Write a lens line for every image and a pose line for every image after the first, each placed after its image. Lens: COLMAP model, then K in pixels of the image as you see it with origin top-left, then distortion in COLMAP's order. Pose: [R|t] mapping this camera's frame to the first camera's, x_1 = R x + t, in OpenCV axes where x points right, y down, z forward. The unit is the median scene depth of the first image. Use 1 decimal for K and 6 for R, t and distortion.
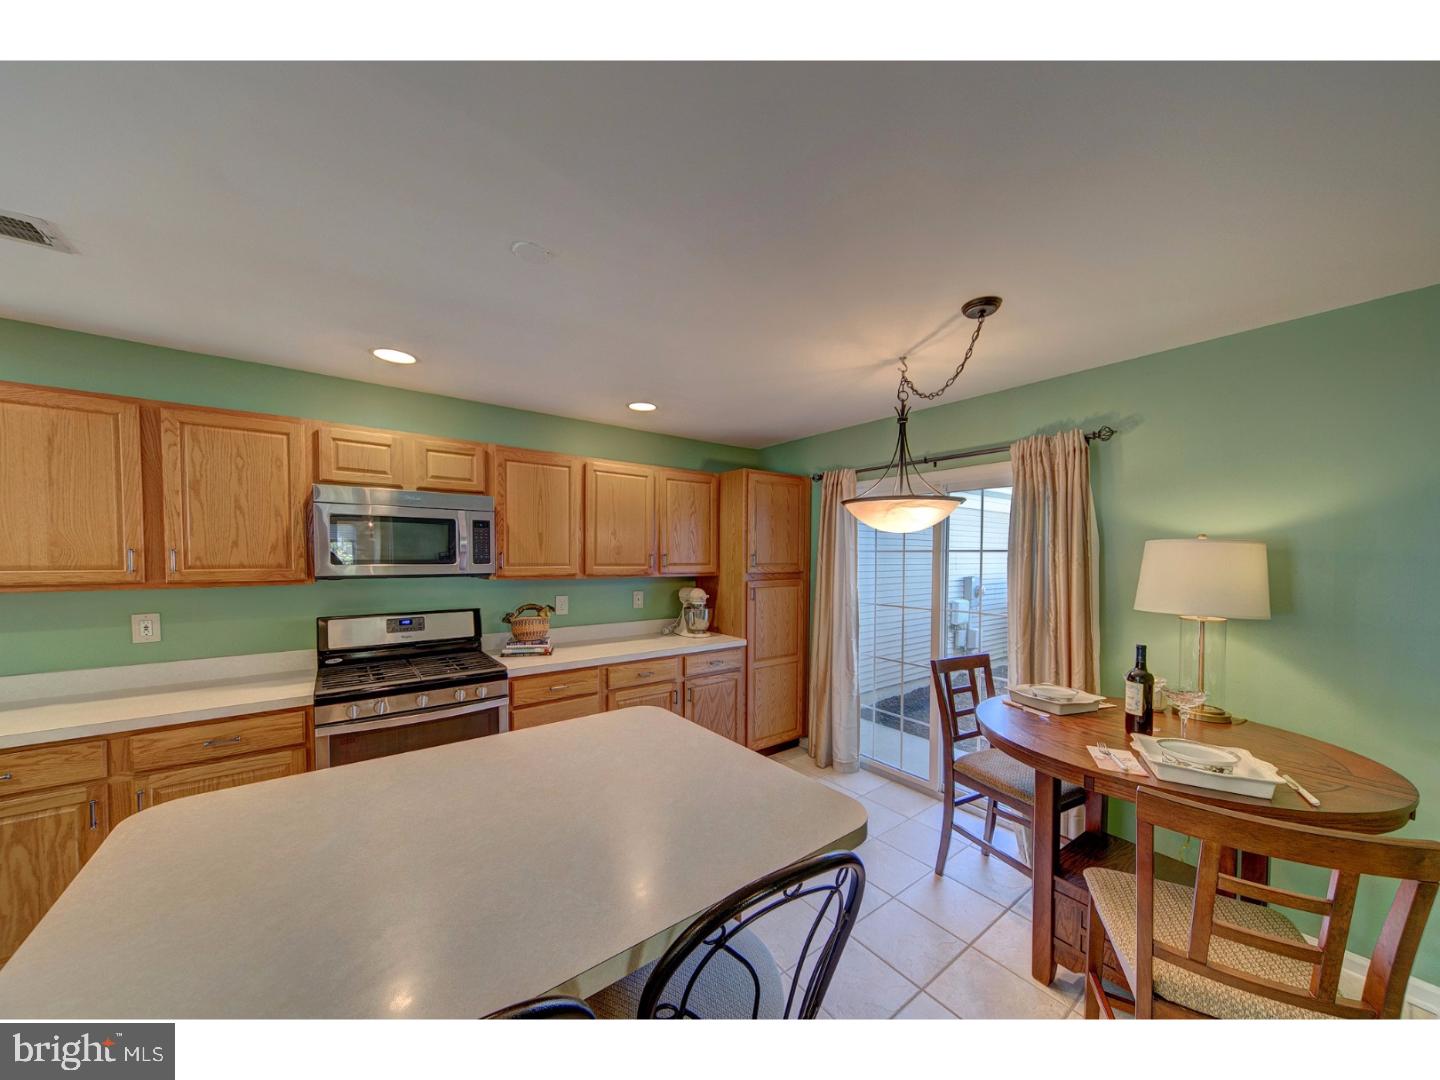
lens RADIAL K [[500.9, 0, 715.4], [0, 500.9, 572.3], [0, 0, 1]] dist [0.005879, 0.000127]
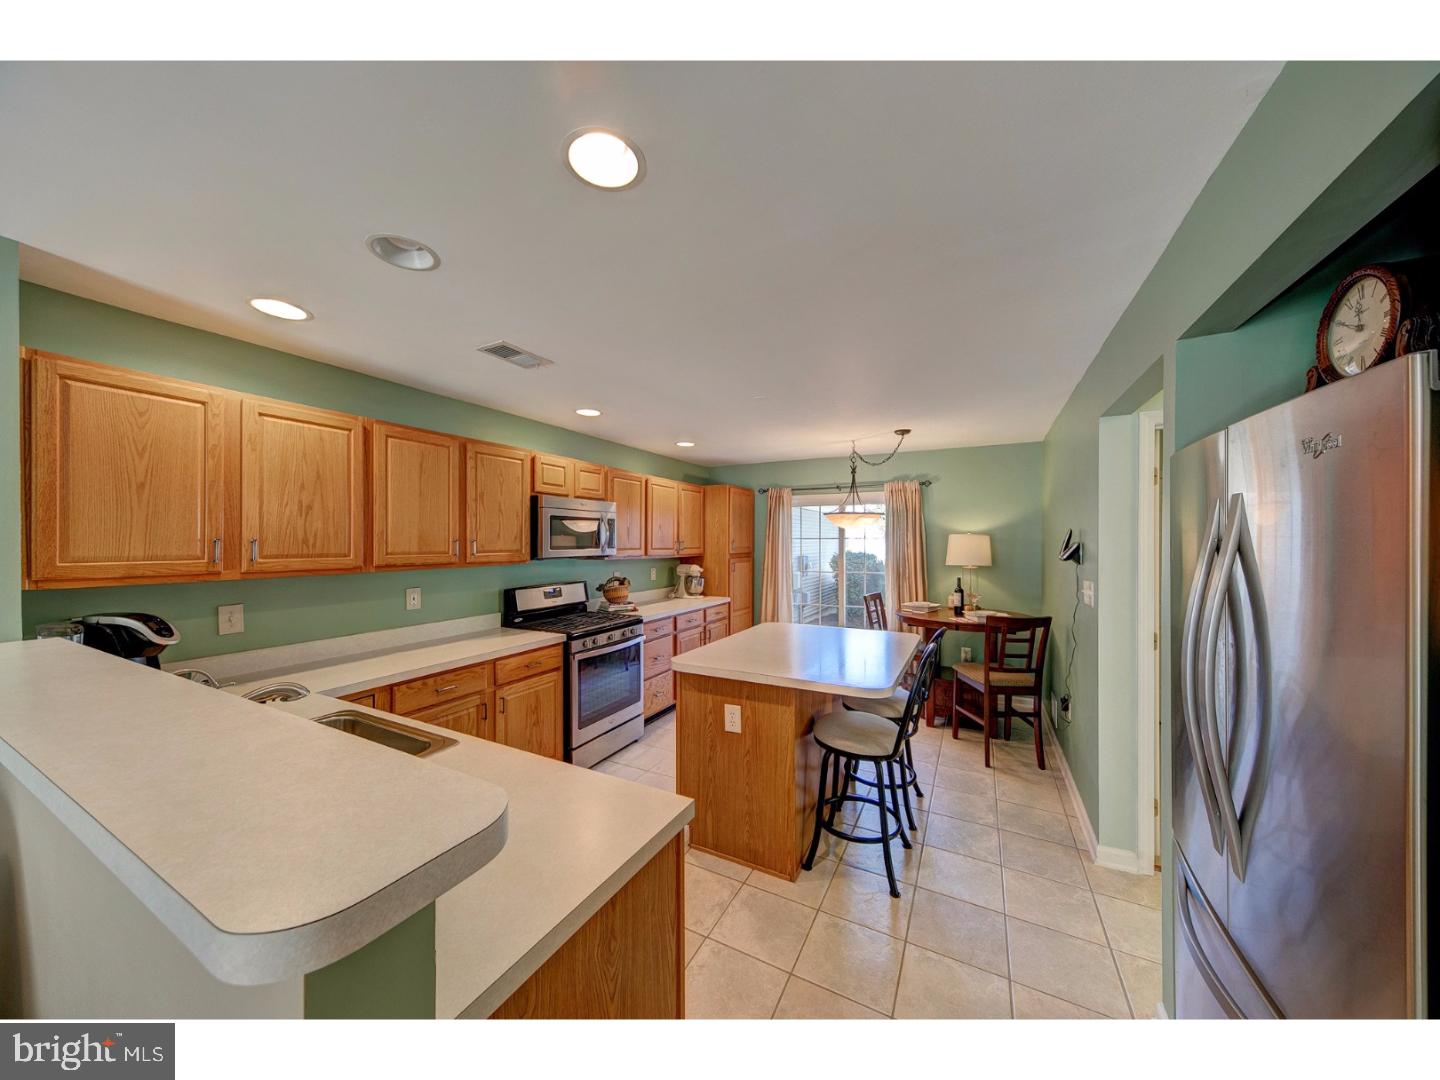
lens RADIAL K [[500.9, 0, 714.9], [0, 500.9, 541.1], [0, 0, 1]] dist [0.005879, 0.000127]
pose [[0.905280, -0.005316, 0.424781, -0.817000], [0.019821, 0.999361, -0.029735, 0.011560], [-0.424352, 0.035339, 0.904807, -0.458375]]
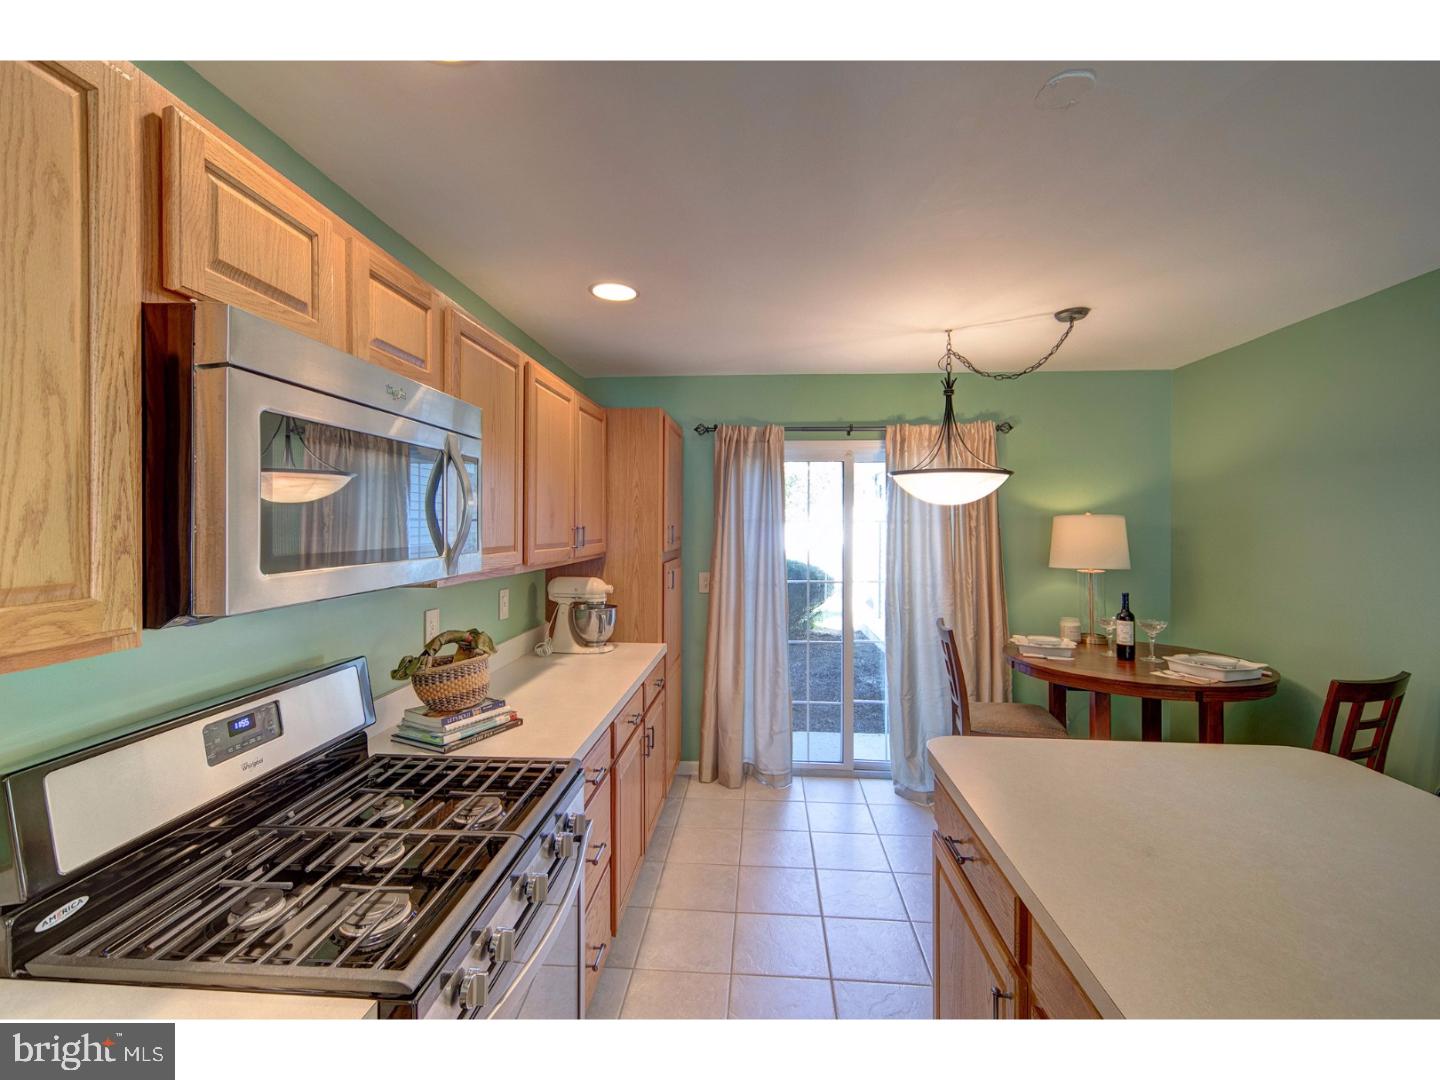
lens RADIAL K [[623.3, 0, 716.2], [0, 623.3, 526.0], [0, 0, 1]] dist [0.004001, 0.000102]
pose [[0.660374, -0.007142, 0.750903, -0.746179], [0.027873, 0.999499, -0.015006, -0.026605], [-0.750419, 0.030839, 0.660242, 0.459842]]
